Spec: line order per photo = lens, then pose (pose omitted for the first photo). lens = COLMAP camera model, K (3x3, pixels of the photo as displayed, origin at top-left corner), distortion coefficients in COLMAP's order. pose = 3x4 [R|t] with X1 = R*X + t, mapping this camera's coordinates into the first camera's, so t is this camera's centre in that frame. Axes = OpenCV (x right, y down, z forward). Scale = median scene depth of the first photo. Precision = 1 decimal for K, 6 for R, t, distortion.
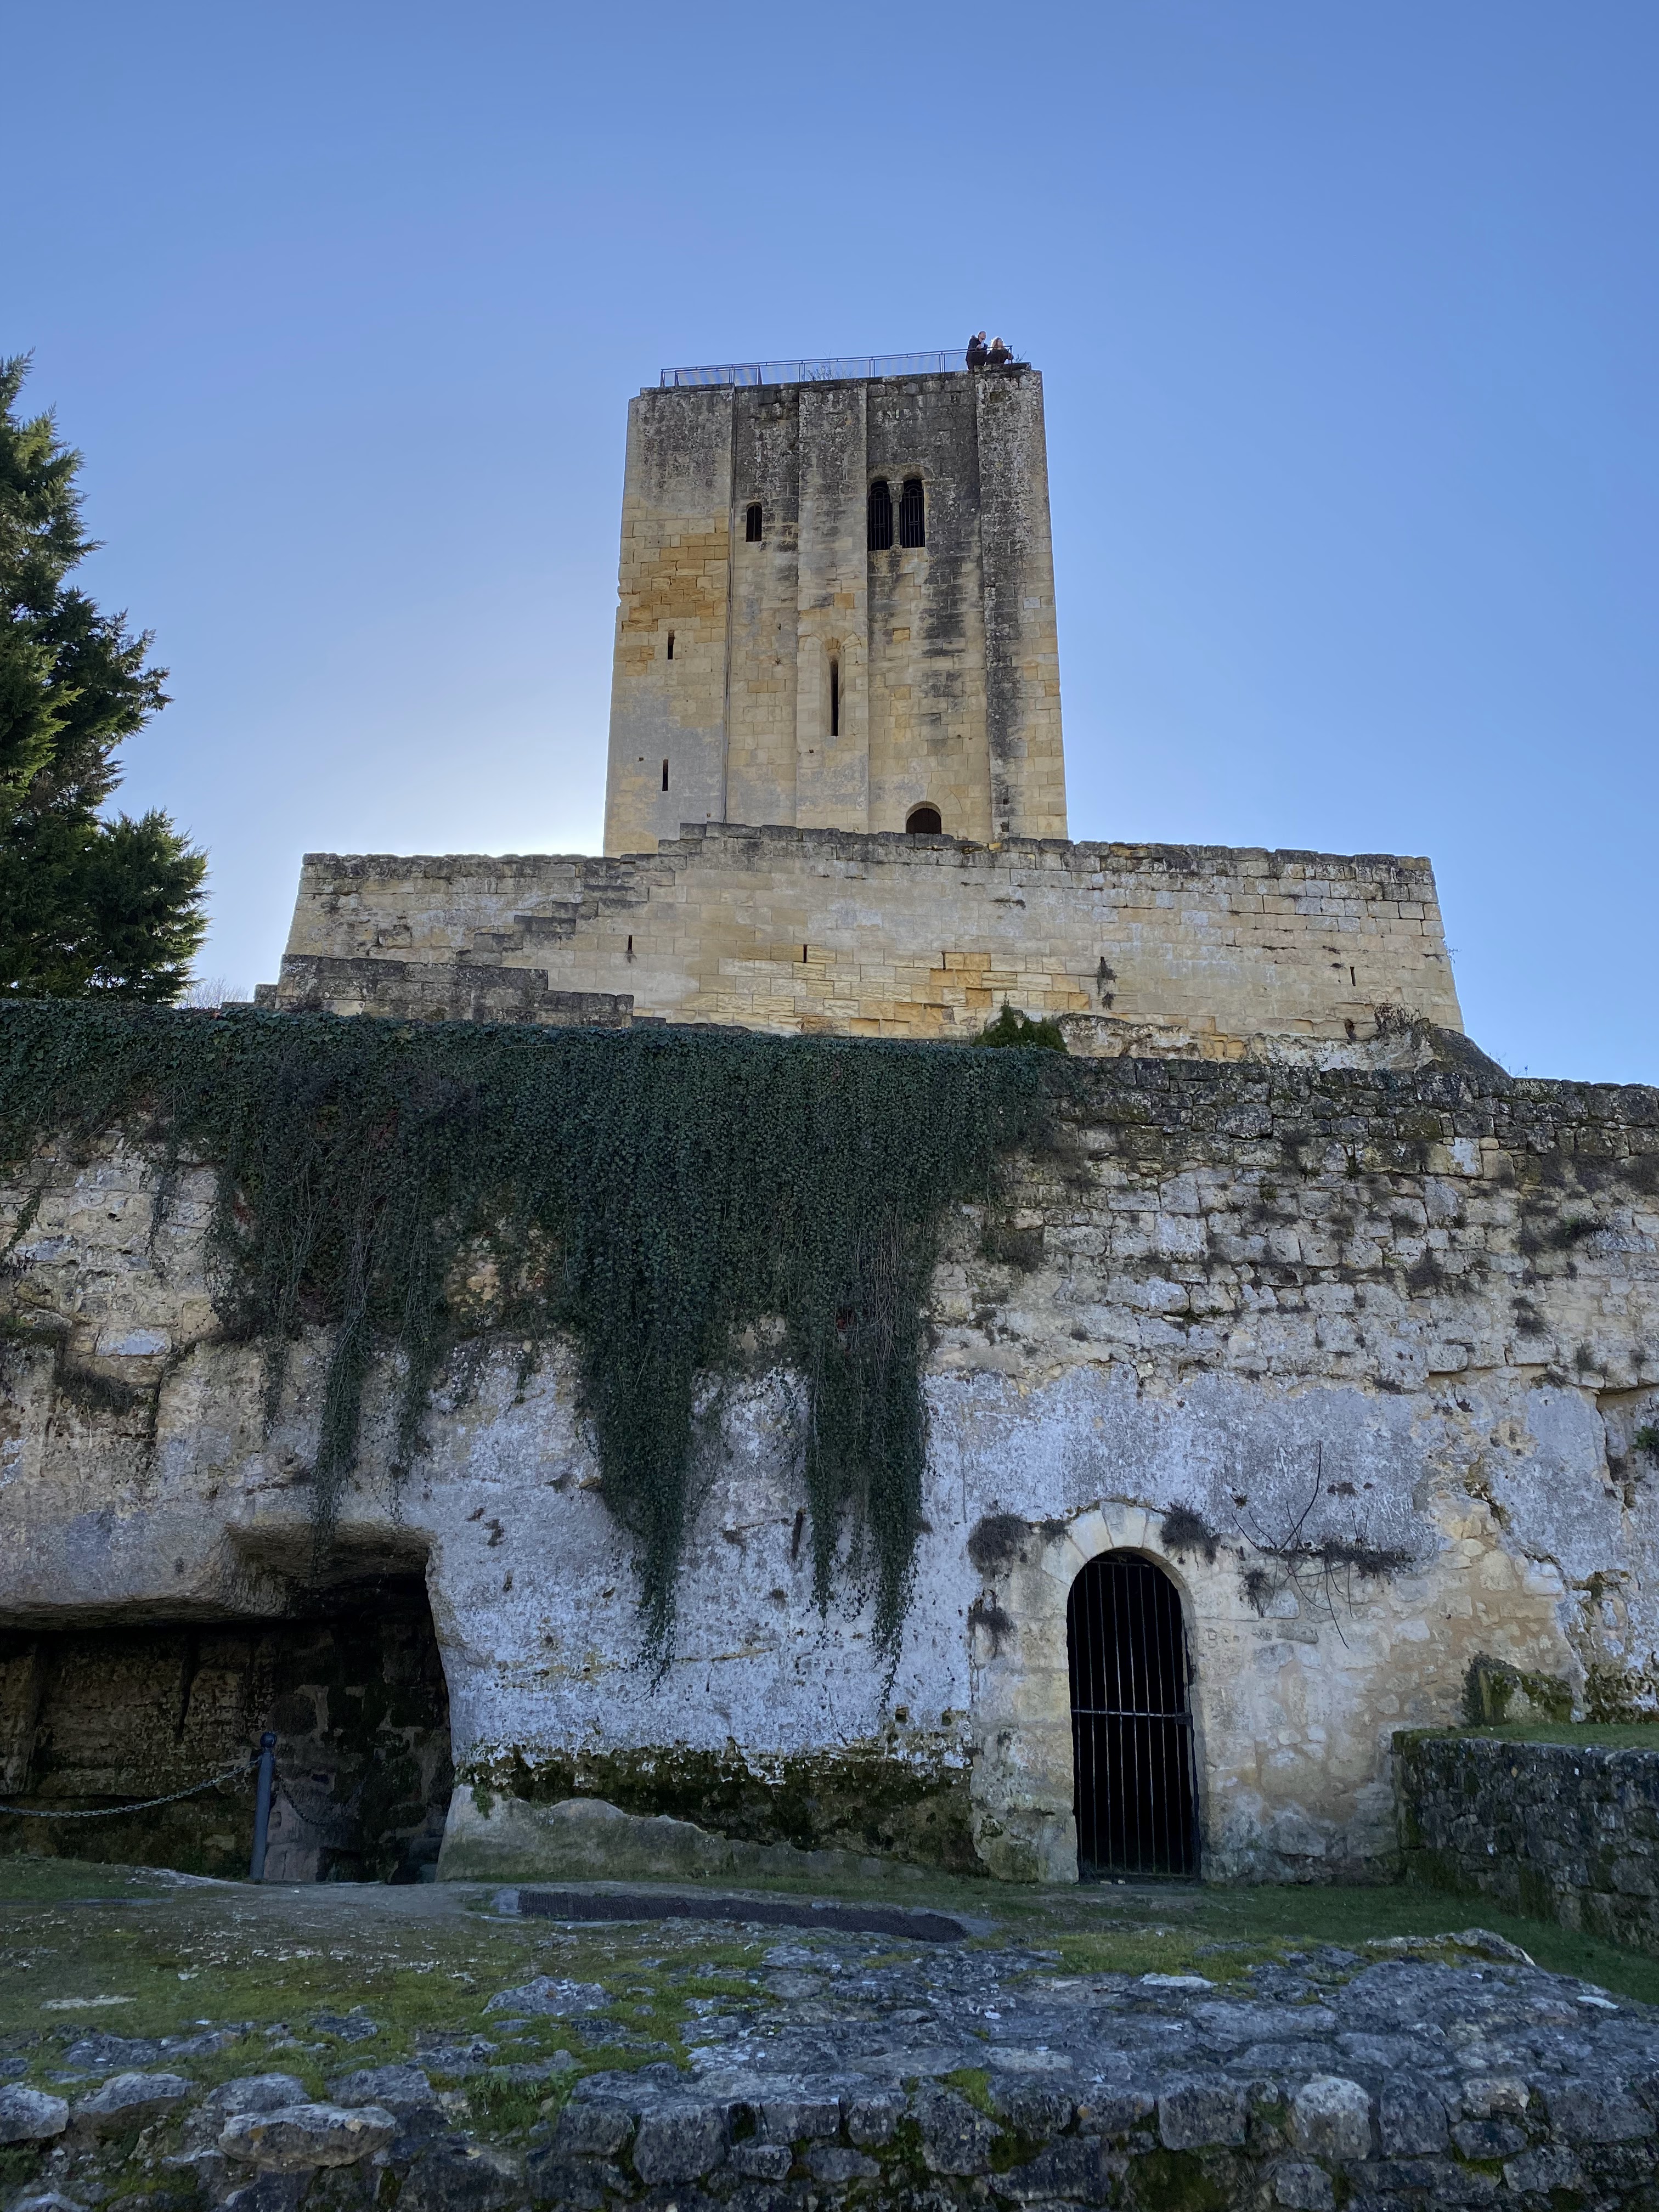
lens RADIAL K [[1685.8, 0, 855.1], [0, 1685.8, 1077.5], [0, 0, 1]] dist [0.095975, -0.150093]
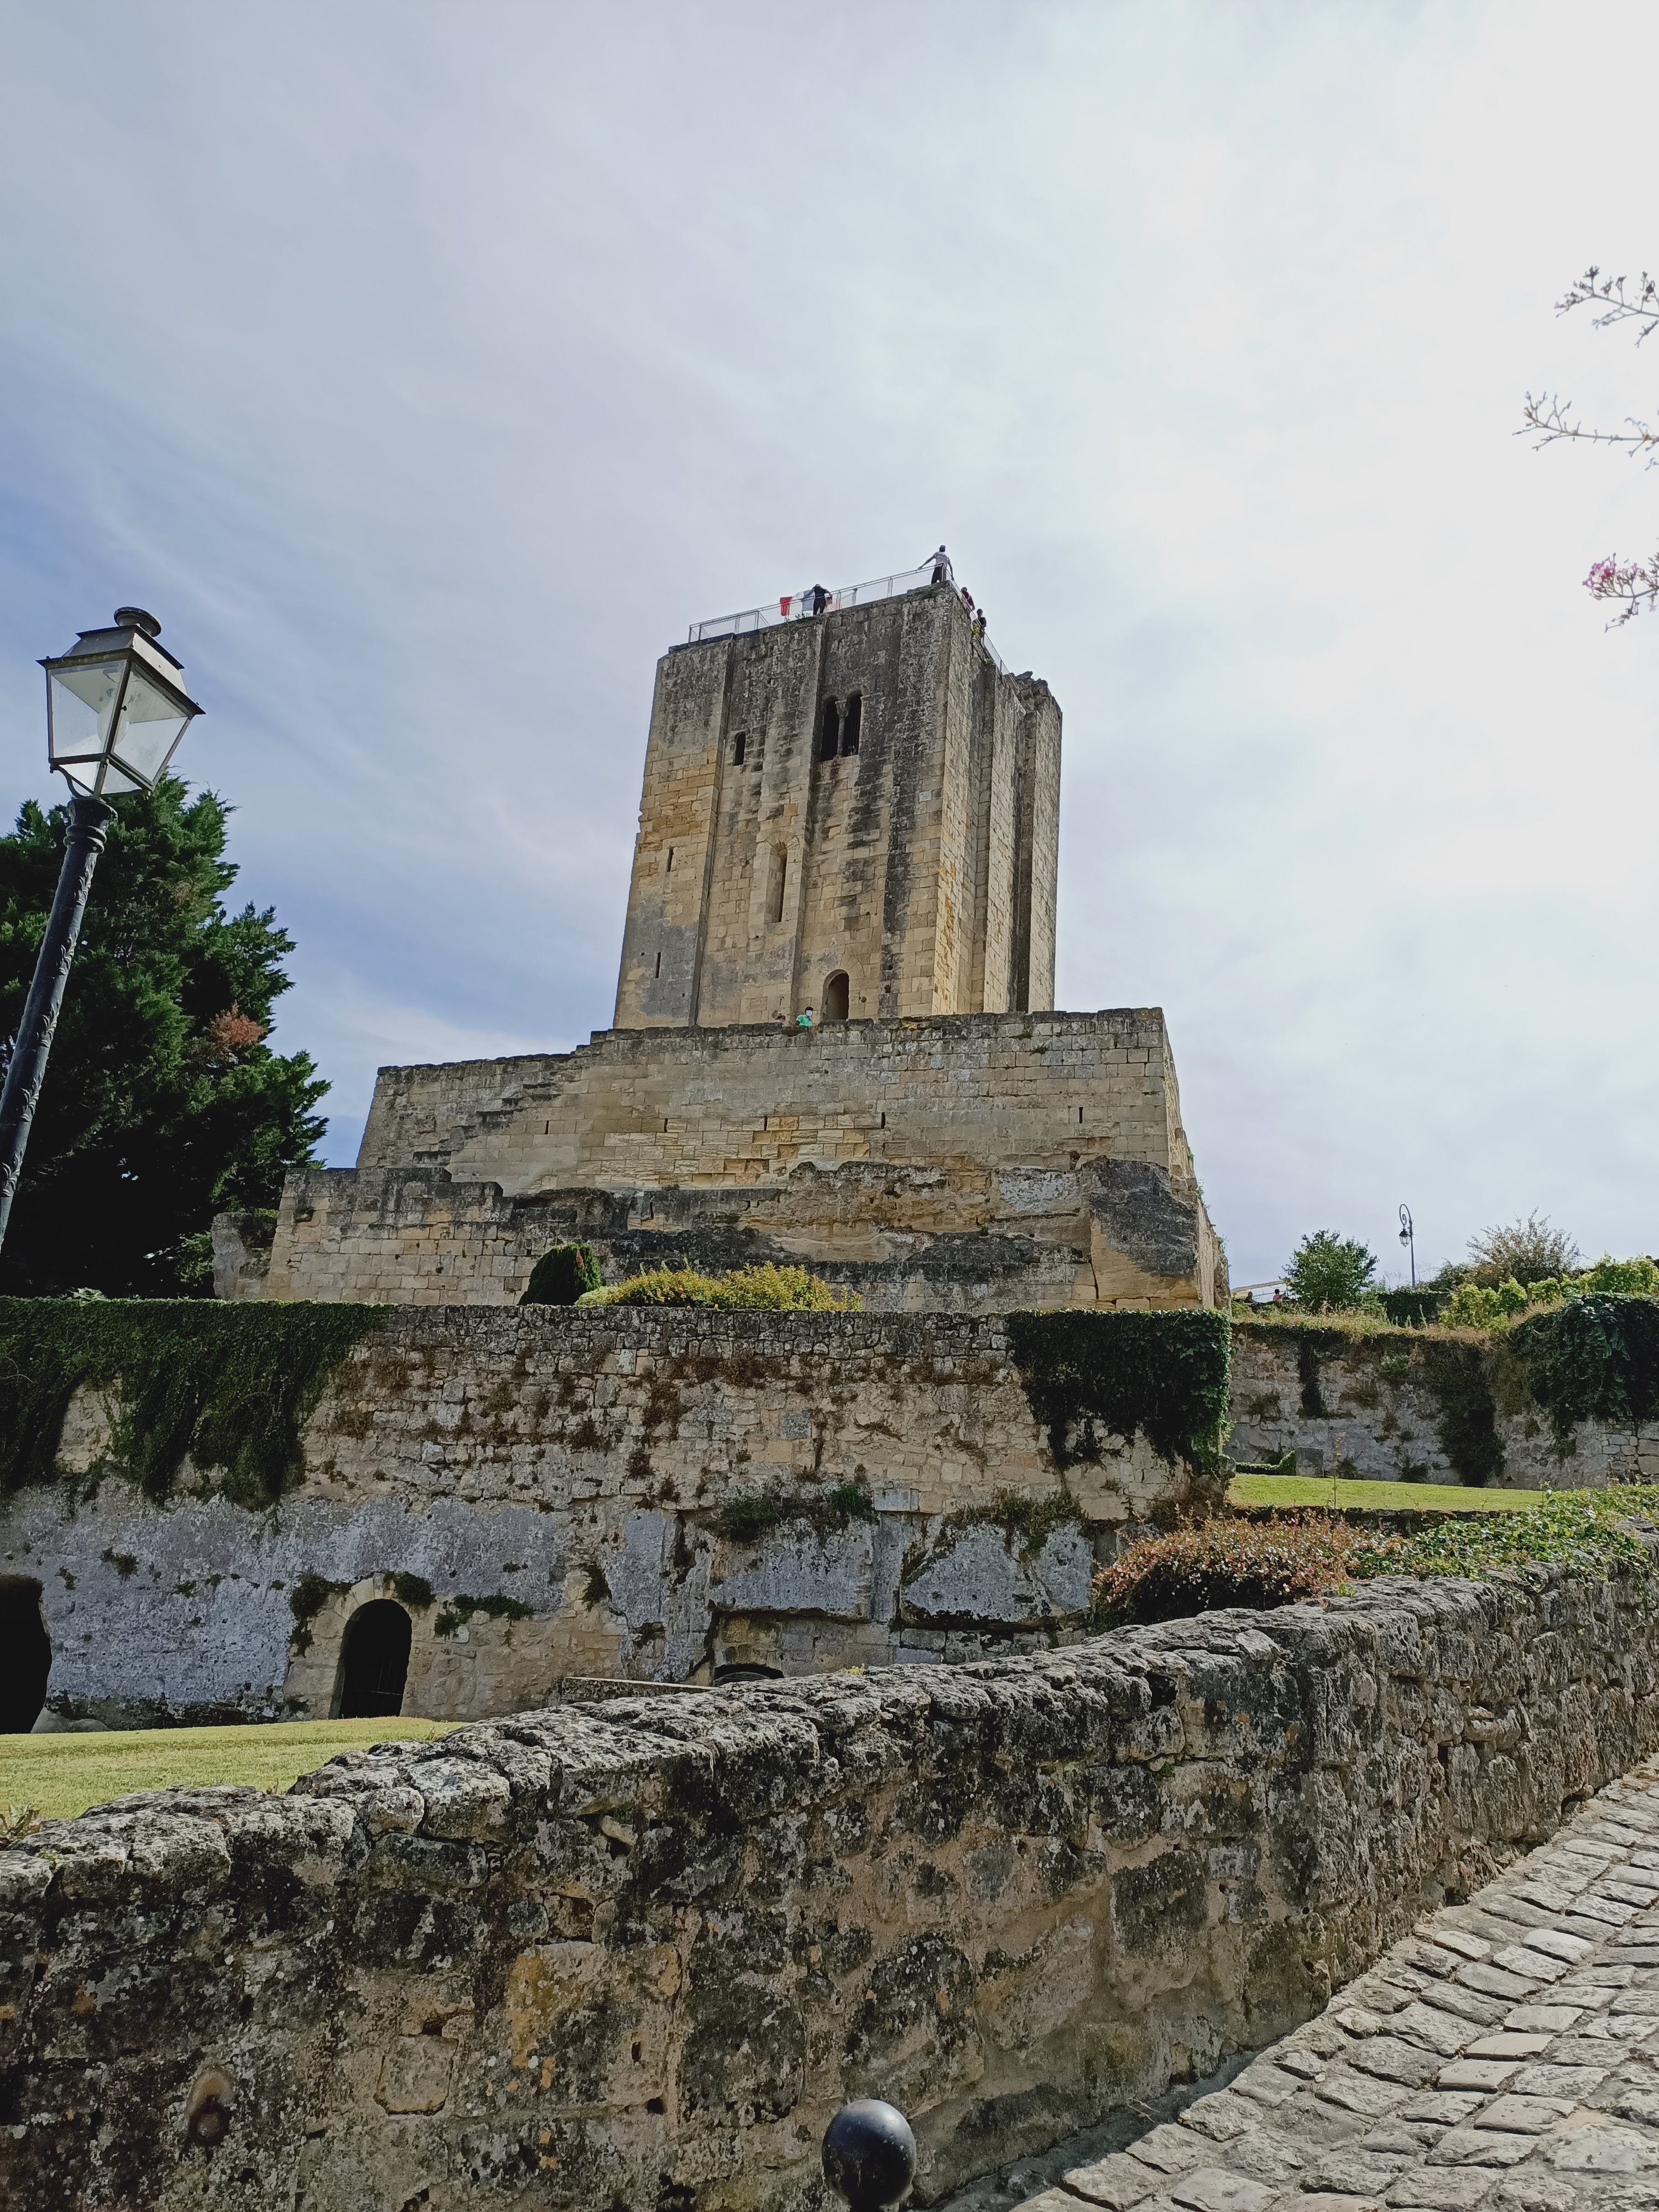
lens RADIAL K [[1661.3, 0, 844.9], [0, 1661.3, 1101.6], [0, 0, 1]] dist [0.053559, -0.012871]
pose [[0.934505, -0.057965, -0.351200, 0.554482], [0.071037, 0.997174, 0.024438, -0.110529], [0.348791, -0.047786, 0.935982, -0.195633]]
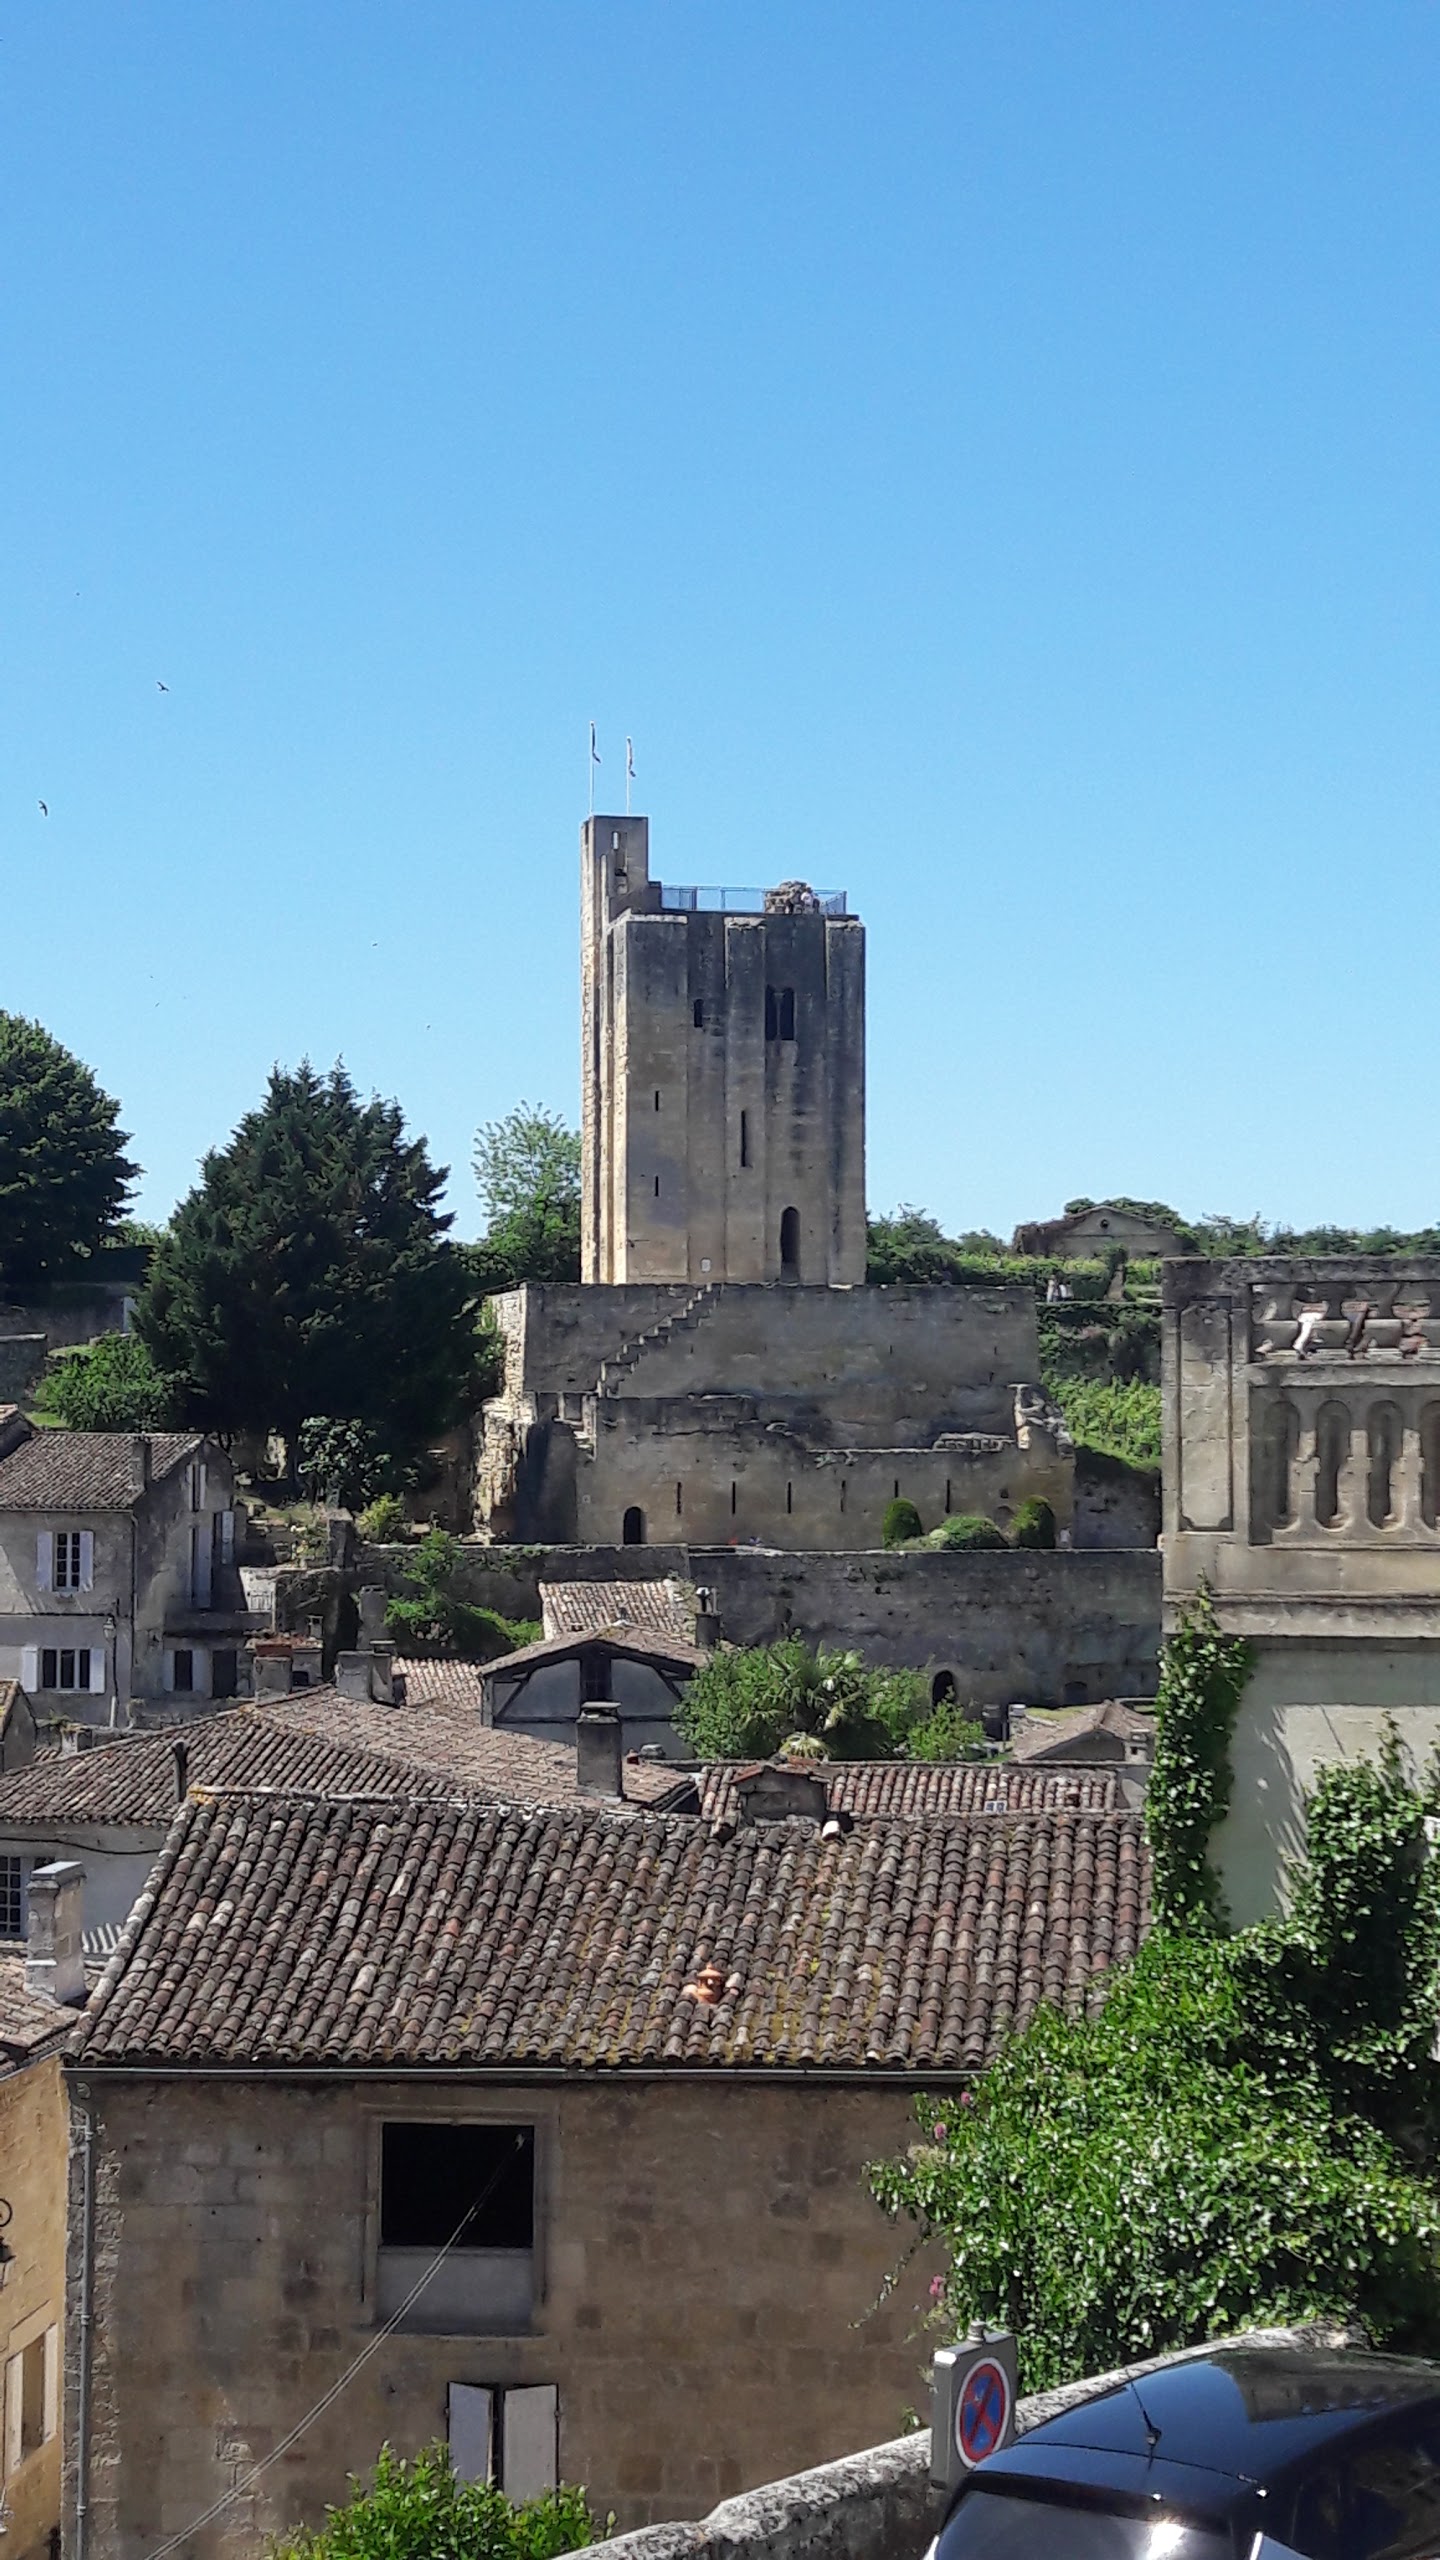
lens RADIAL K [[4218.5, 0, 721.6], [0, 4218.5, 1282.1], [0, 0, 1]] dist [0.010351, -0.043528]
pose [[0.959835, 0.014181, 0.280205, -1.561675], [-0.113324, 0.933223, 0.340959, -1.943317], [-0.256659, -0.359019, 0.897347, -3.733412]]
